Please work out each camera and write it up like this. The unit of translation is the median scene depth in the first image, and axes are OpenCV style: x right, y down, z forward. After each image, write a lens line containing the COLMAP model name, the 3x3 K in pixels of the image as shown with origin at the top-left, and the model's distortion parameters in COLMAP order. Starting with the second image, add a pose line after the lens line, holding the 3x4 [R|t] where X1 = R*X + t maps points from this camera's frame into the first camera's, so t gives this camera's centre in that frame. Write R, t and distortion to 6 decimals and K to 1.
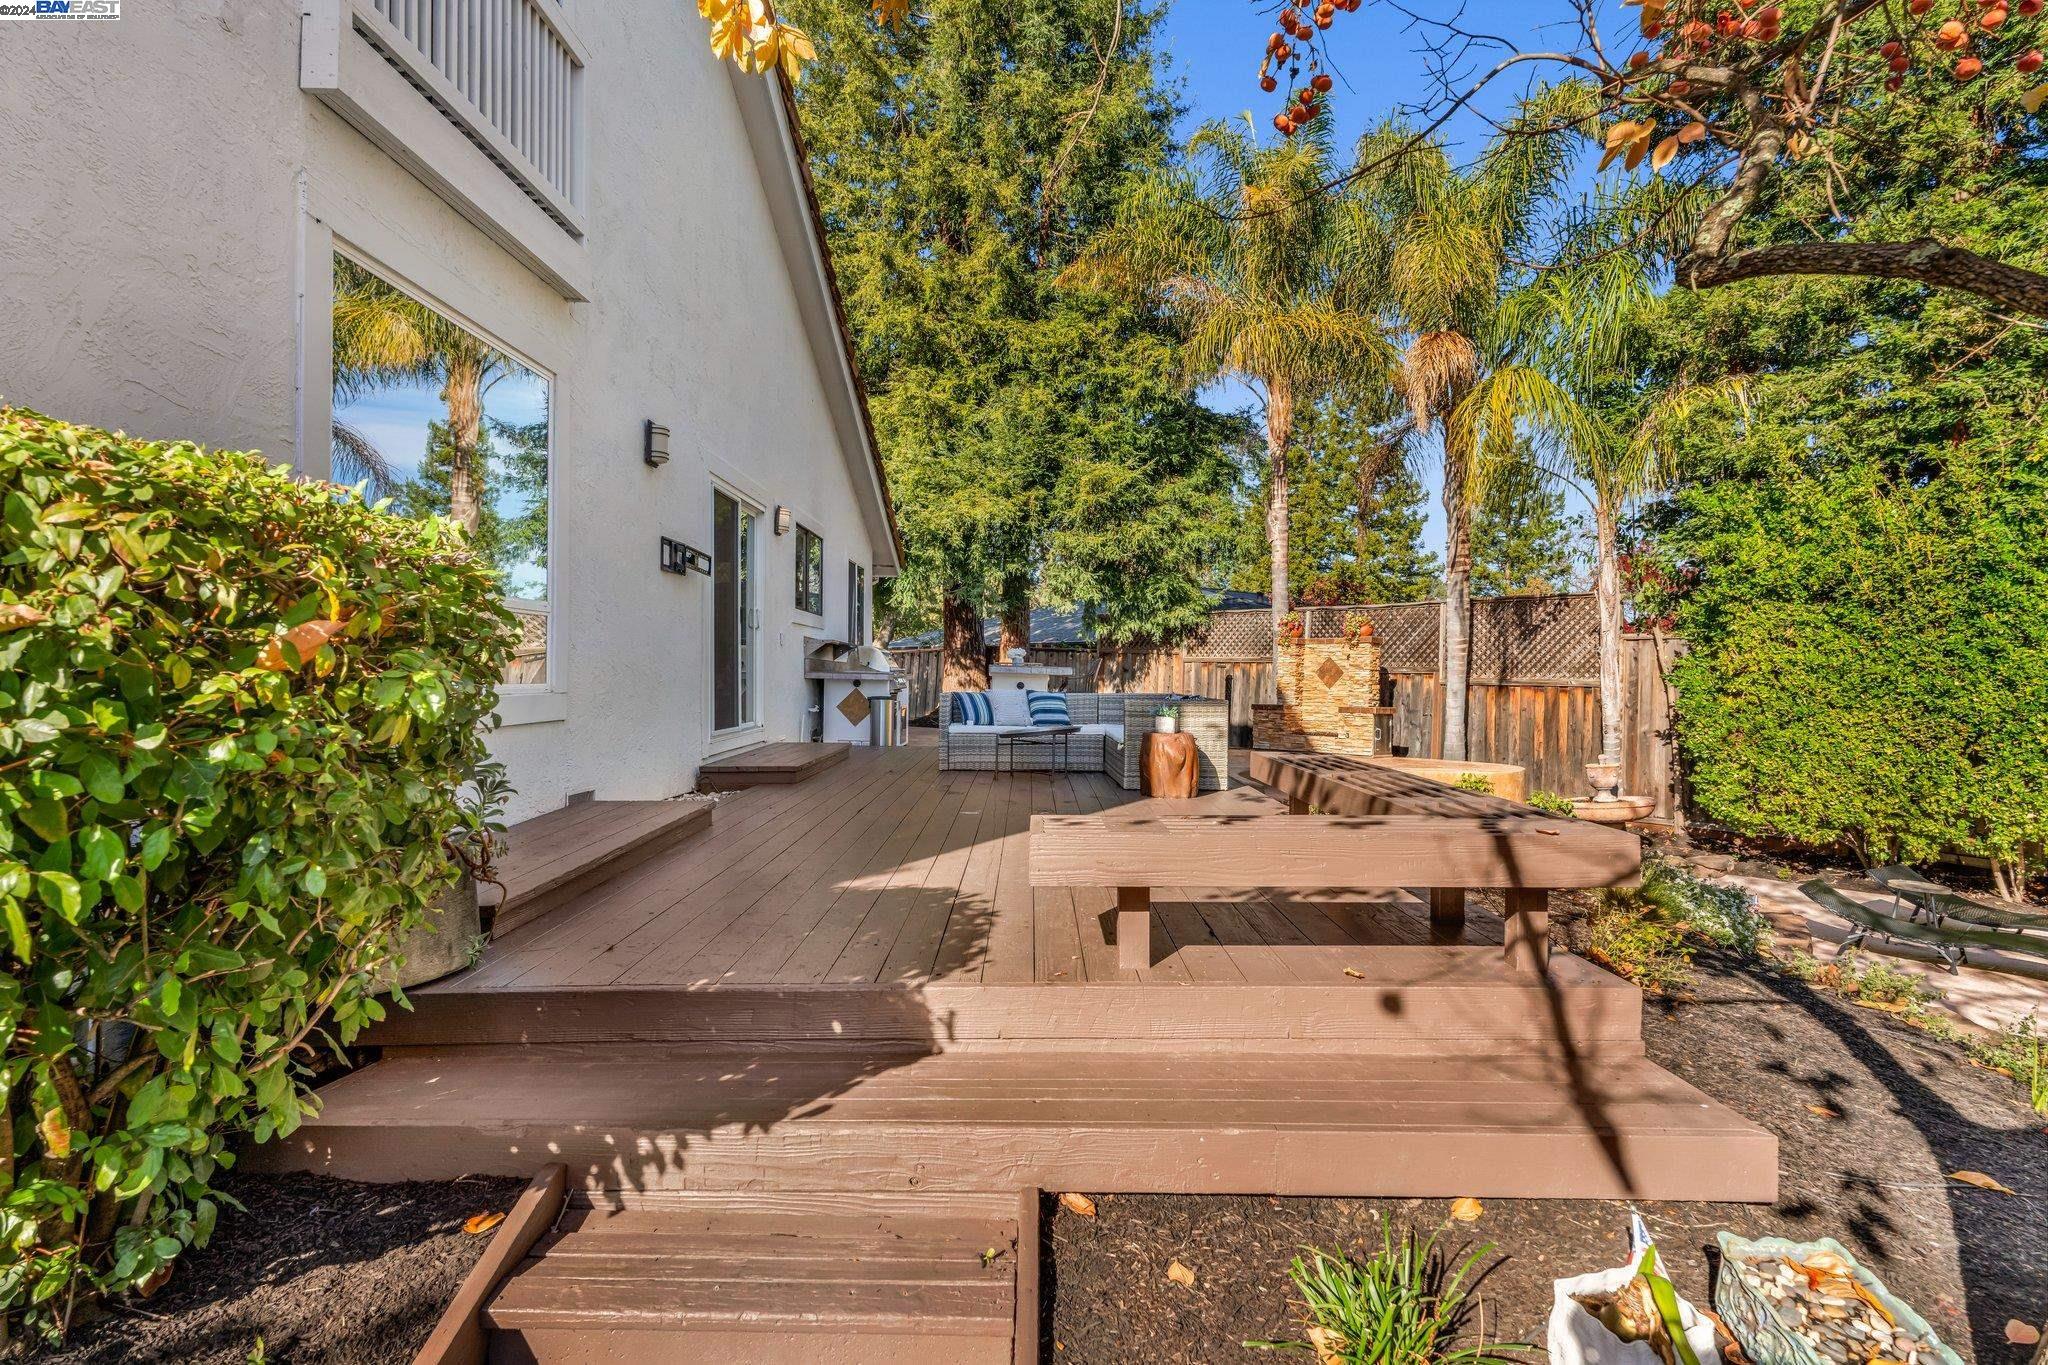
lens RADIAL K [[1093.1, 0, 1020.4], [0, 1093.1, 691.6], [0, 0, 1]] dist [0.000756, 0.000277]
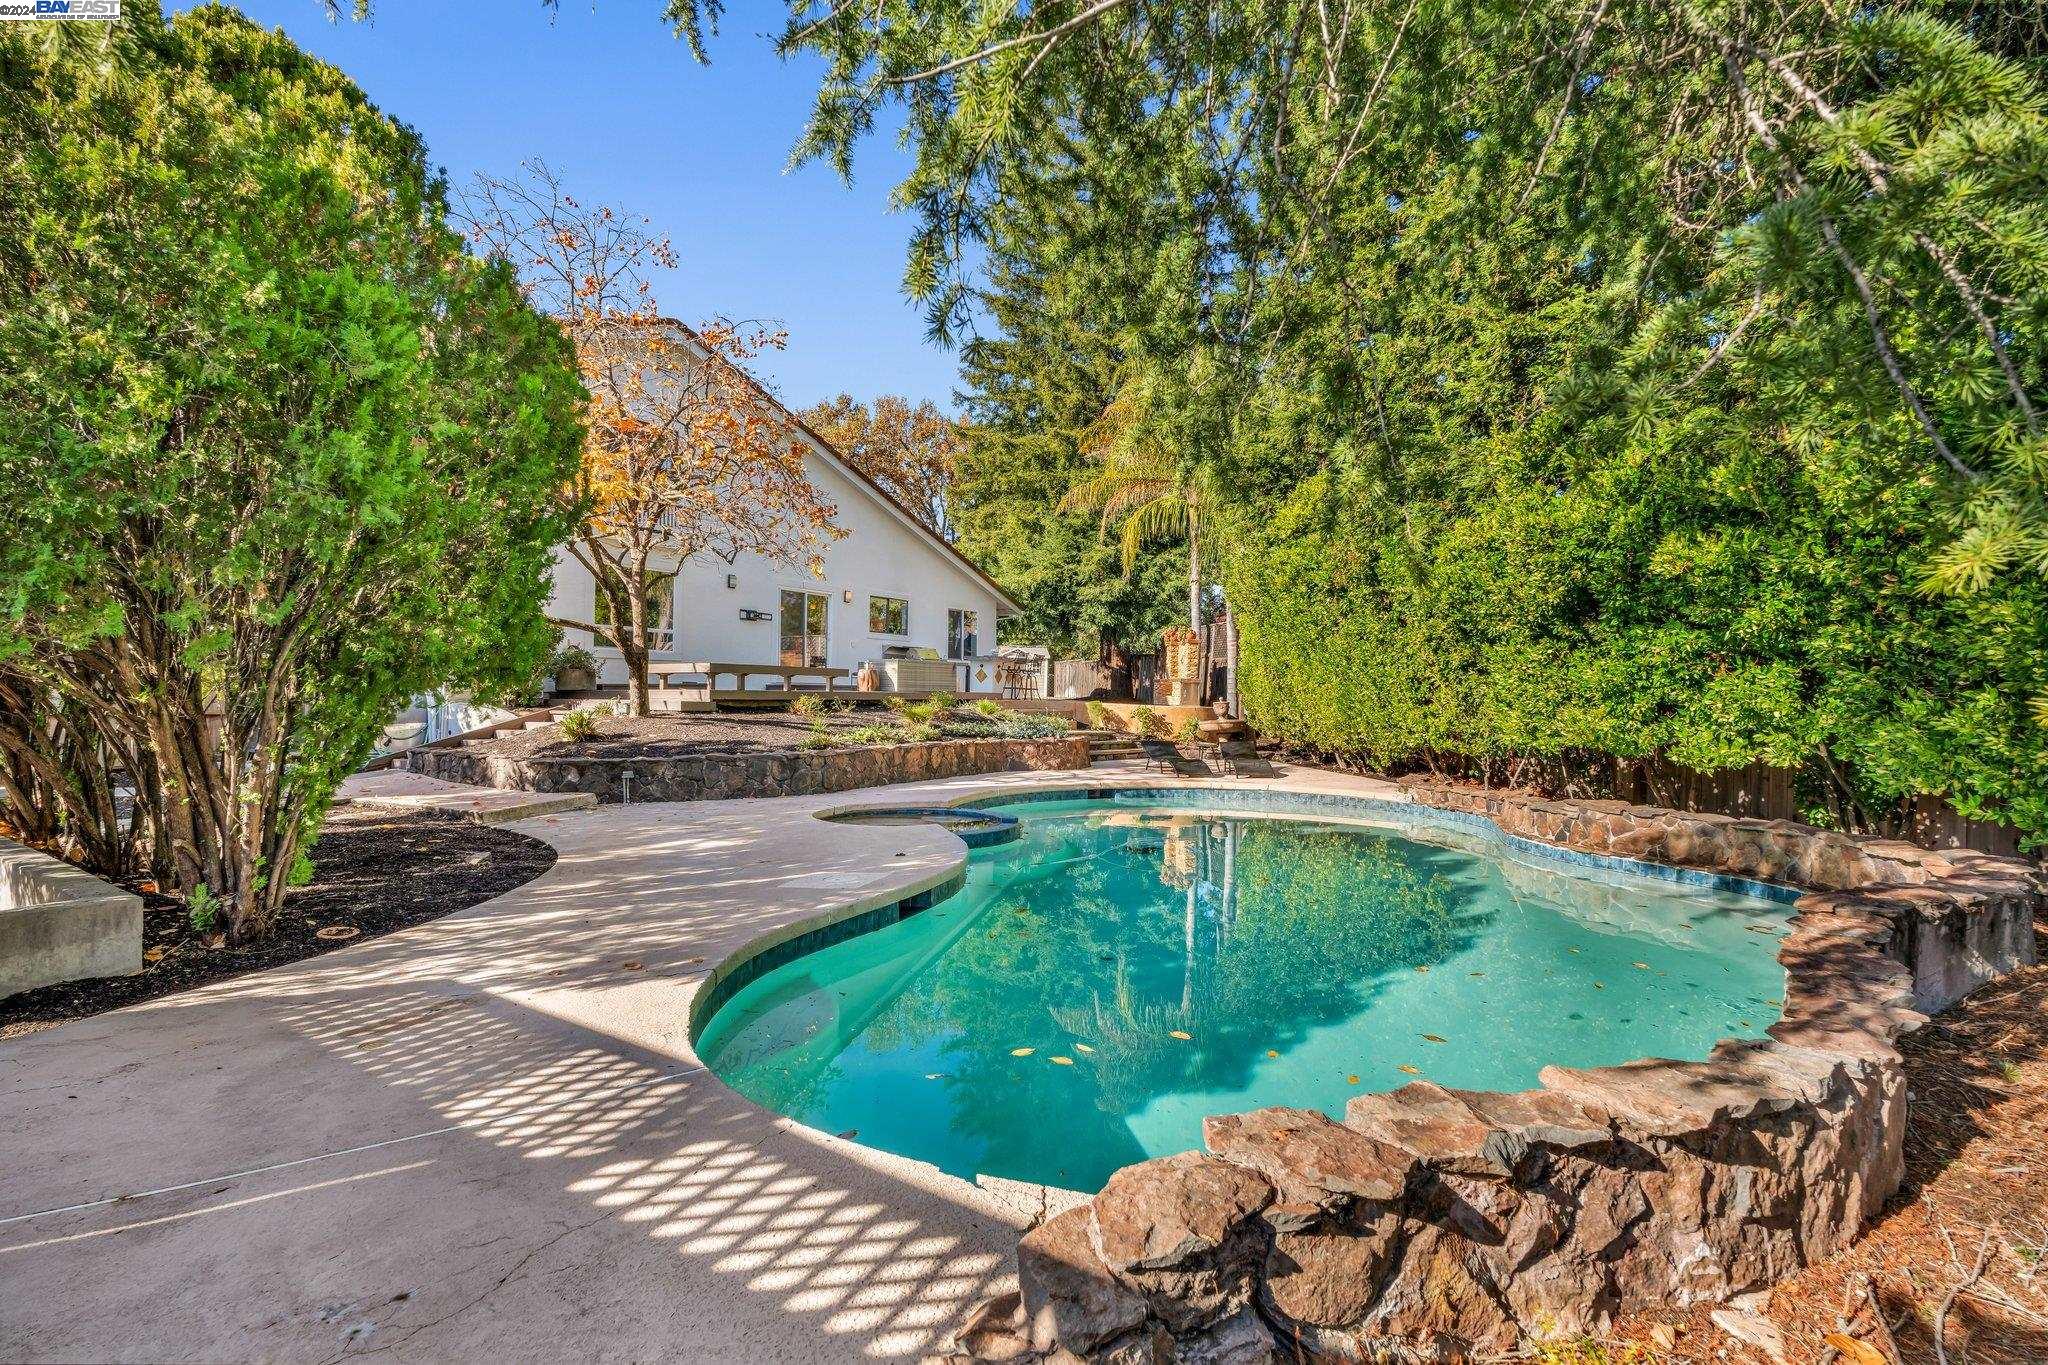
lens RADIAL K [[986.6, 0, 1024.0], [0, 986.6, 682.5], [0, 0, 1]] dist [-0.000585, 0.000186]
pose [[0.858256, -0.003742, -0.513208, 0.791678], [-0.014713, 0.999383, -0.031892, 0.065169], [0.513011, 0.034923, 0.857671, -0.444883]]
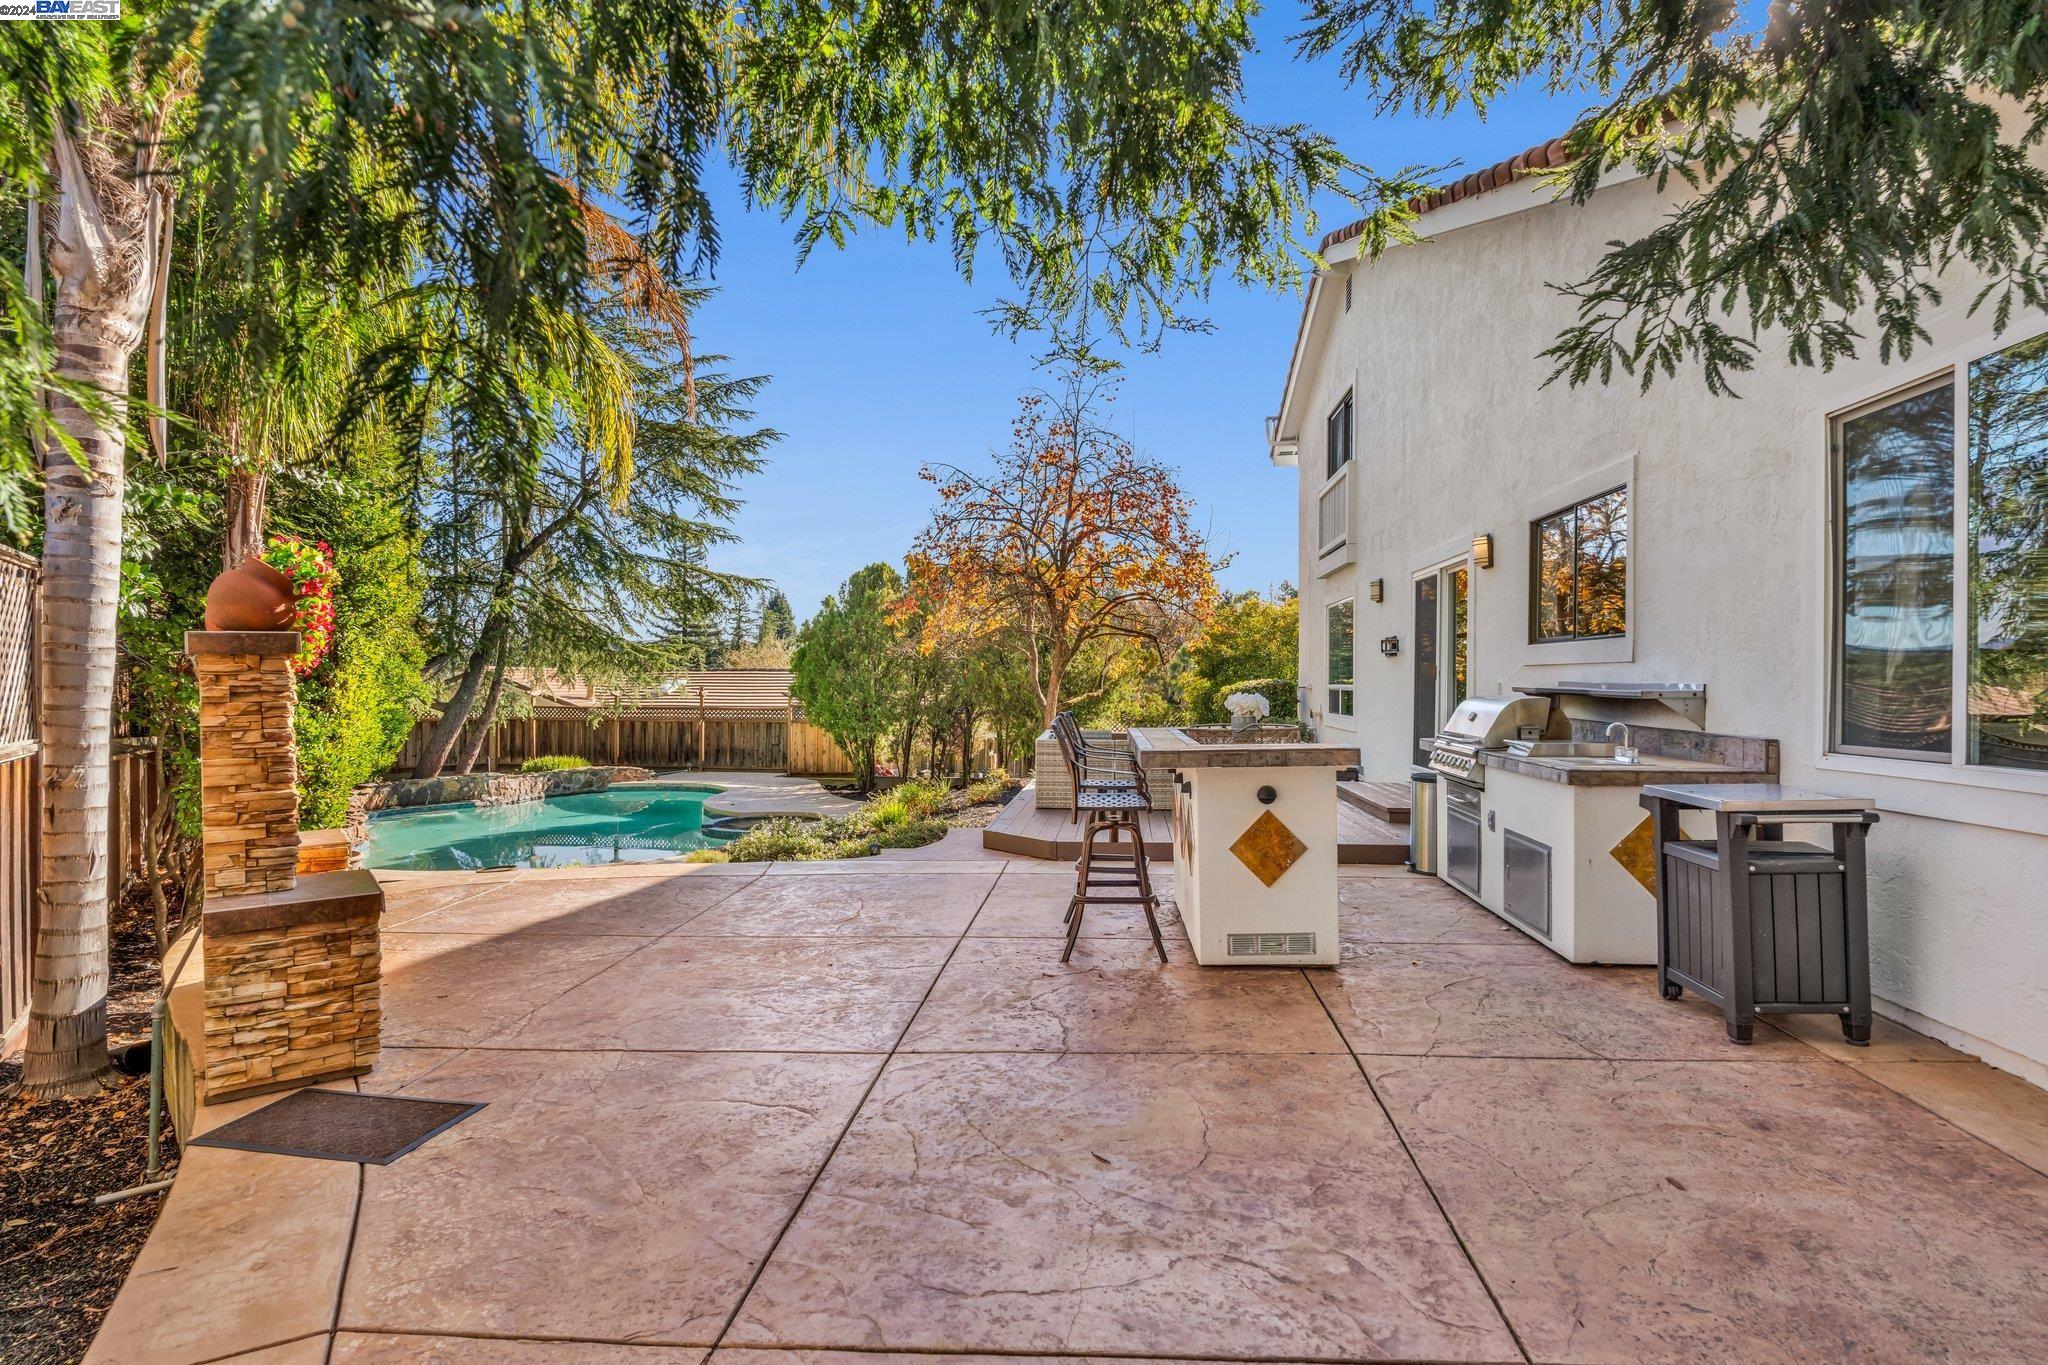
lens RADIAL K [[1074.9, 0, 1029.9], [0, 1074.9, 687.2], [0, 0, 1]] dist [-0.002965, 0.000261]
pose [[-0.996690, -0.013003, 0.080248, 0.041322], [-0.011111, 0.999651, 0.023973, -0.040870], [-0.080532, 0.023002, -0.996487, 1.157306]]
